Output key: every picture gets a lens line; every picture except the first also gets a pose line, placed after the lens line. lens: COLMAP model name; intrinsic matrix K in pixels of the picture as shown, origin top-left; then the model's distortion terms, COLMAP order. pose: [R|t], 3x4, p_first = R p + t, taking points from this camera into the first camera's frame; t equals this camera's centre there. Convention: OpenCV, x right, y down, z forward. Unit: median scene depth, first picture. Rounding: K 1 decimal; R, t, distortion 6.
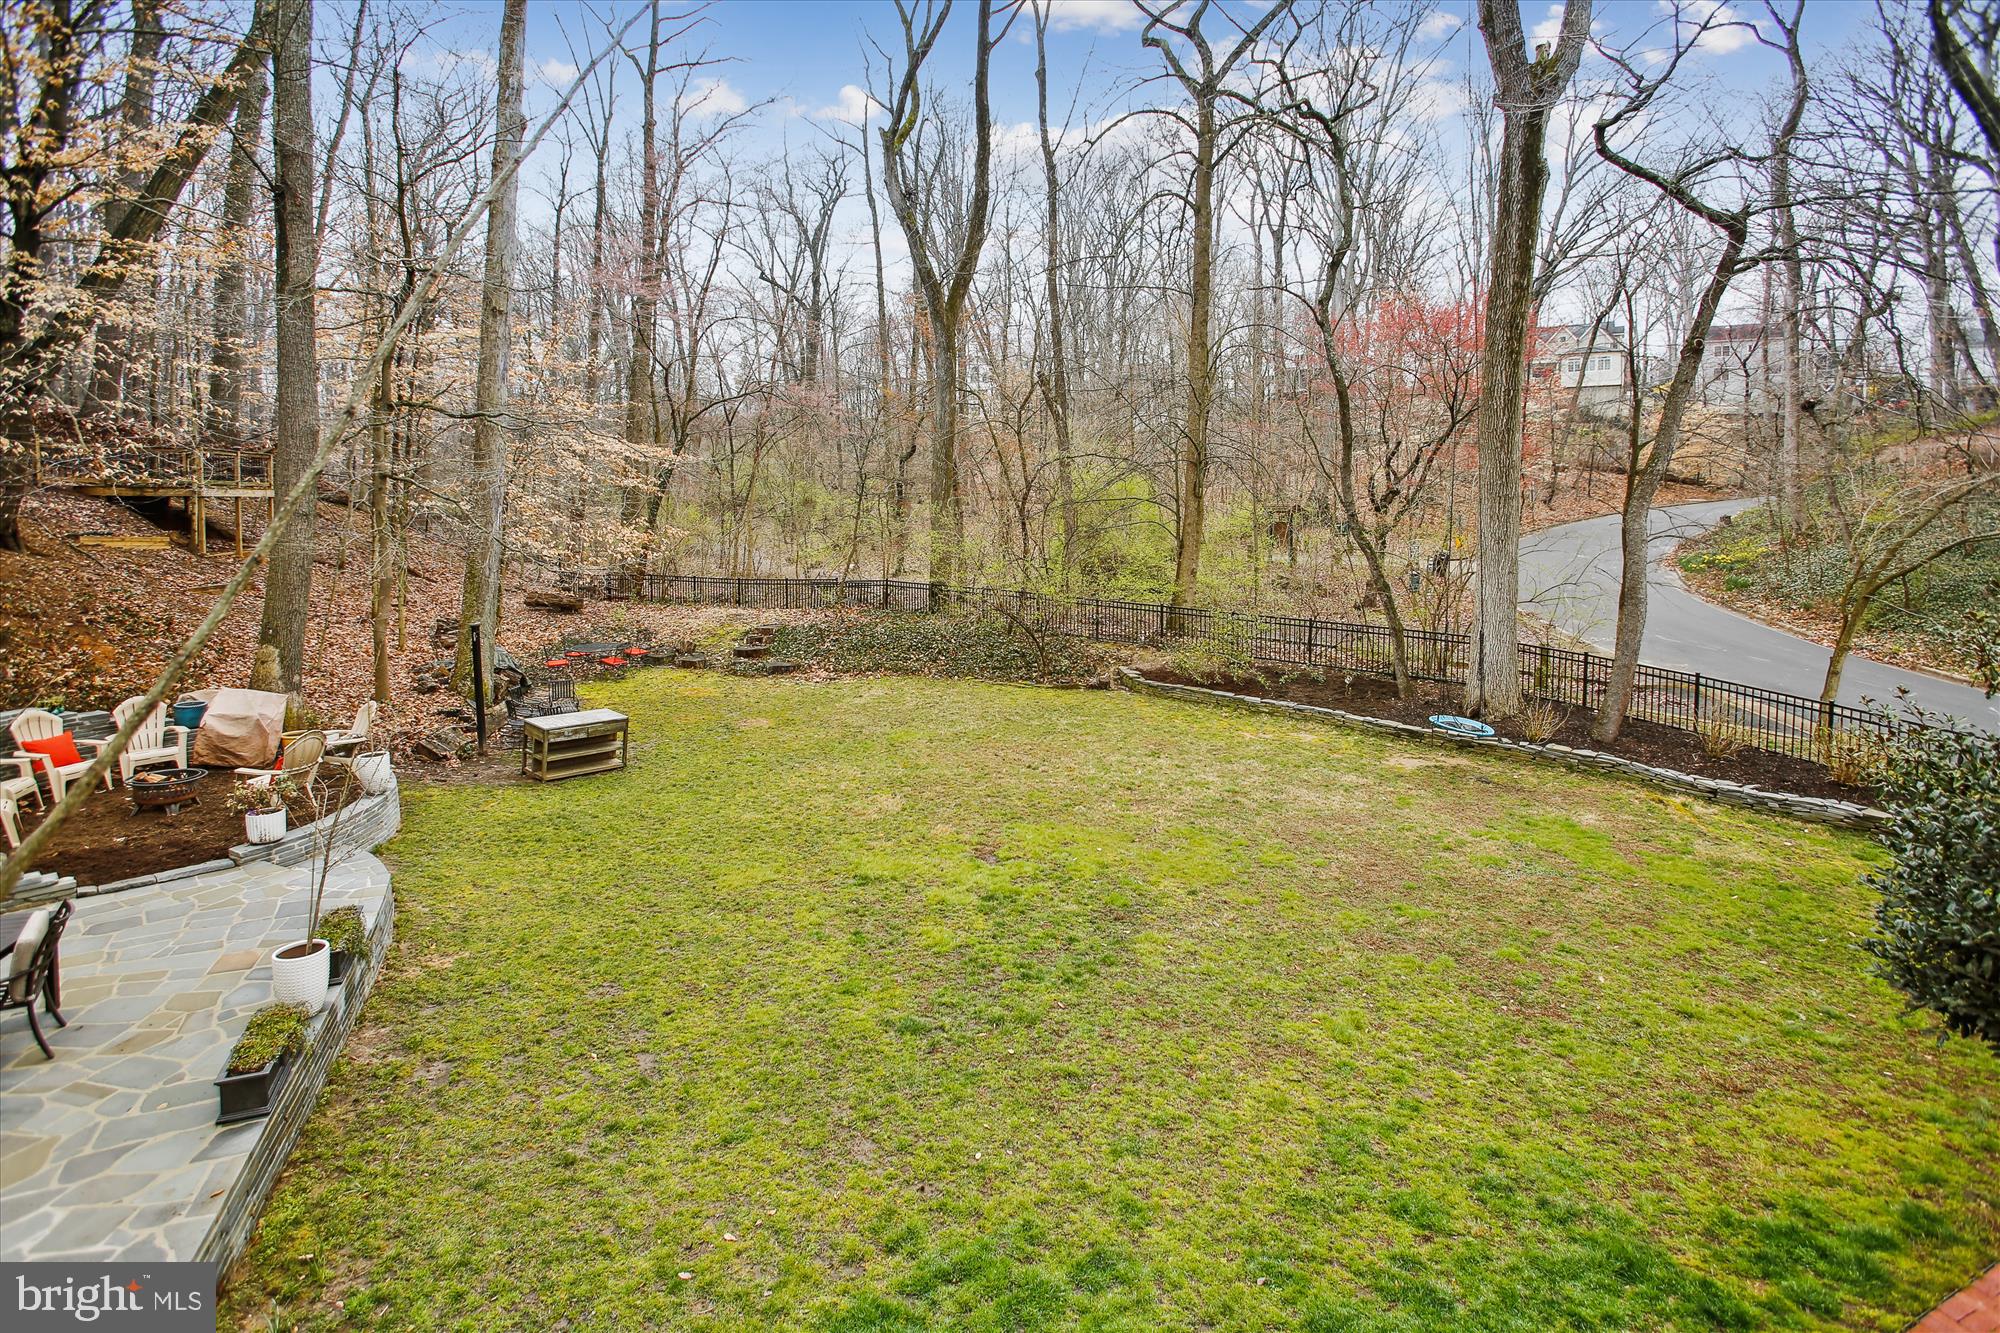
lens RADIAL K [[998.4, 0, 1000.2], [0, 998.4, 591.1], [0, 0, 1]] dist [0.001884, 0.001183]
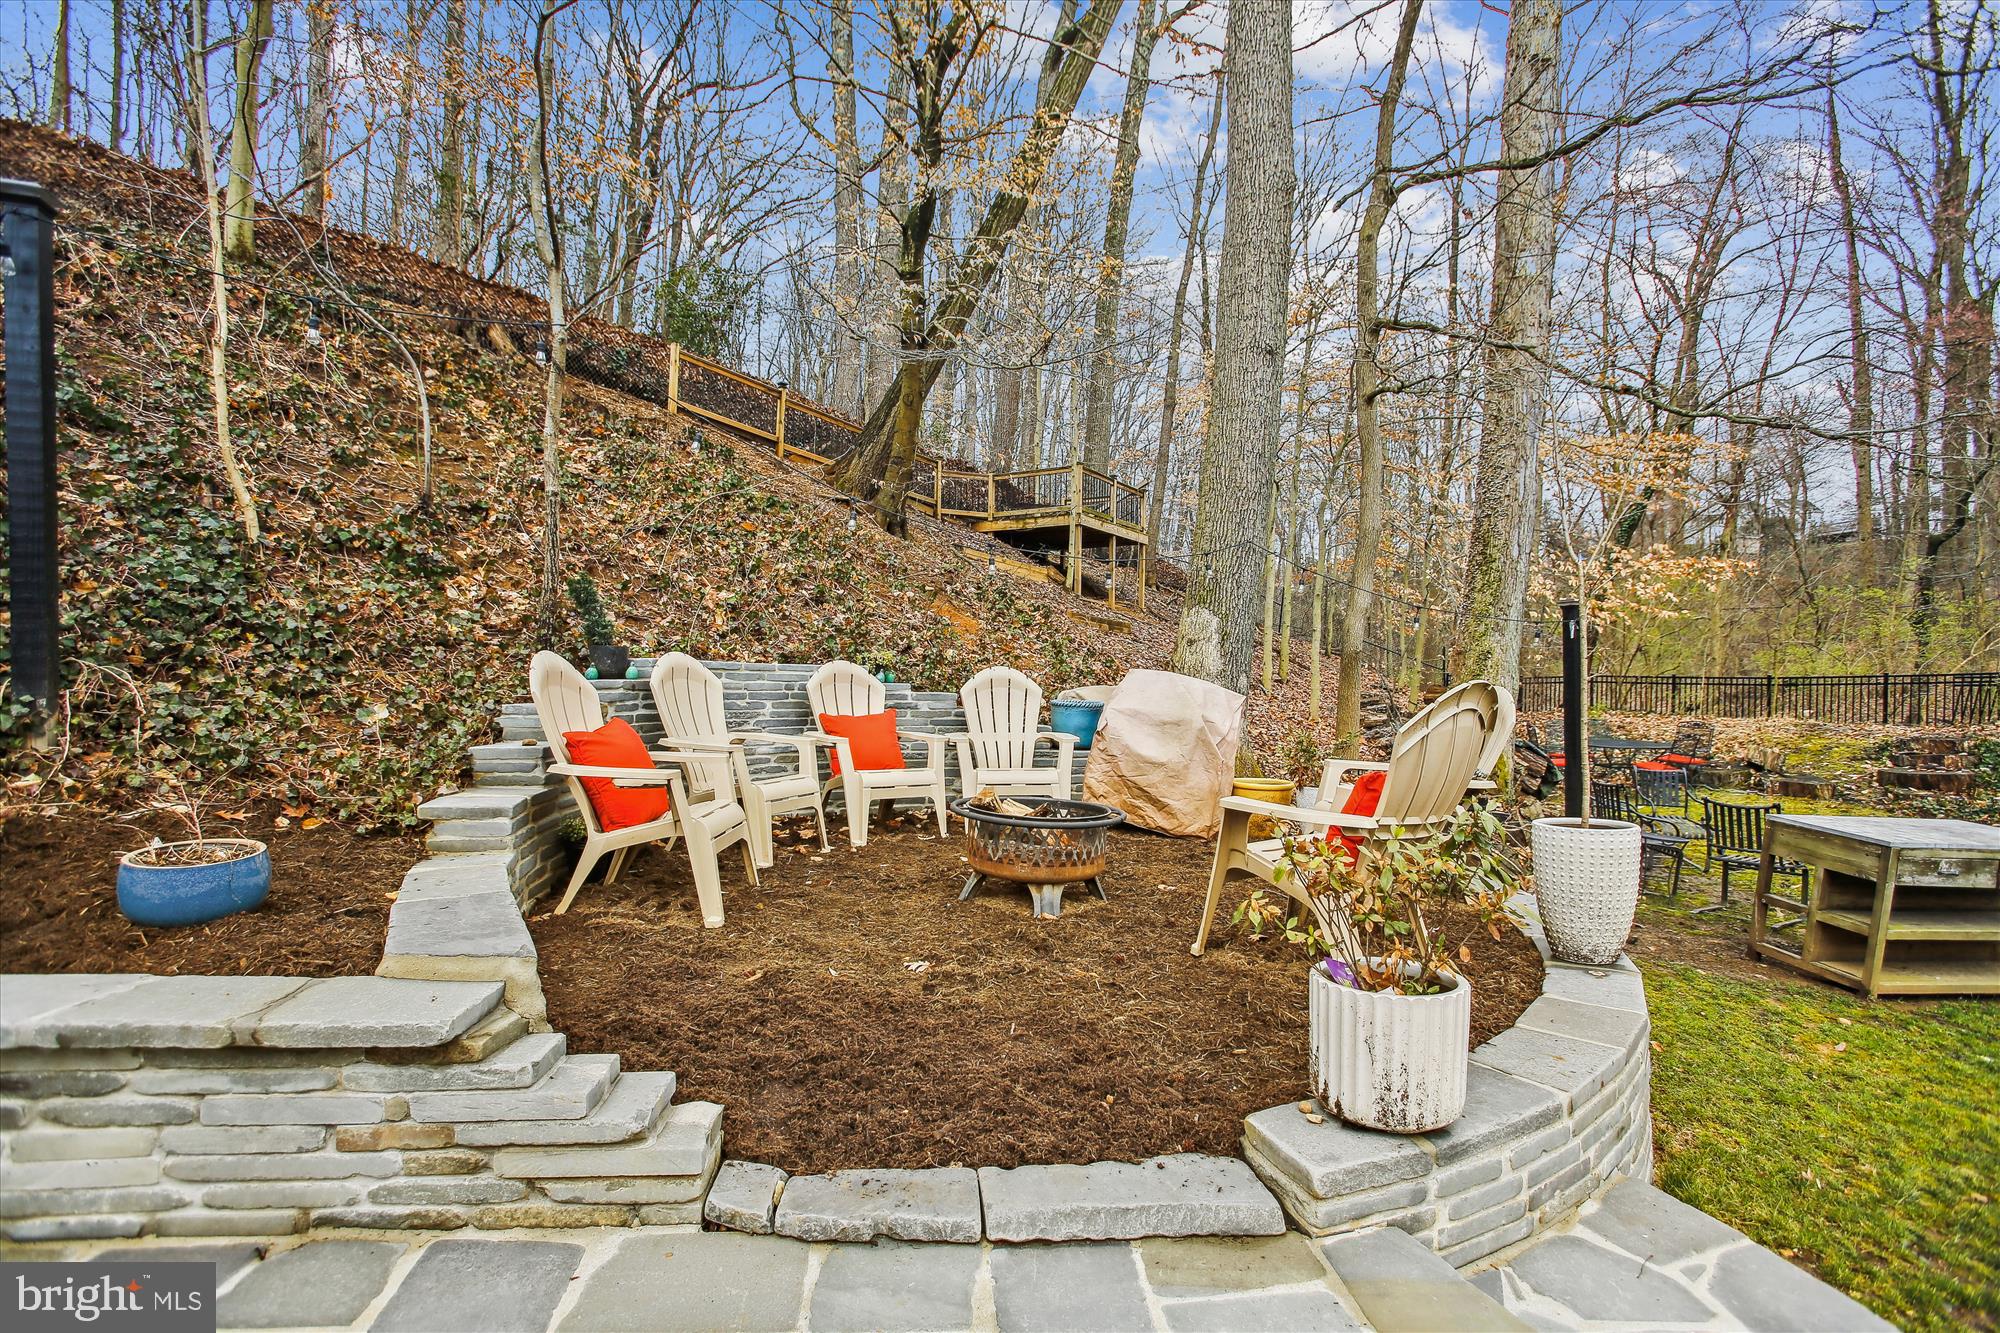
lens RADIAL K [[893.0, 0, 1003.5], [0, 893.0, 705.4], [0, 0, 1]] dist [-0.000718, -0.000179]
pose [[0.744377, 0.012700, -0.667639, -0.594167], [-0.065667, 0.996365, -0.054262, 0.158655], [0.664523, 0.084233, 0.742505, 0.708082]]
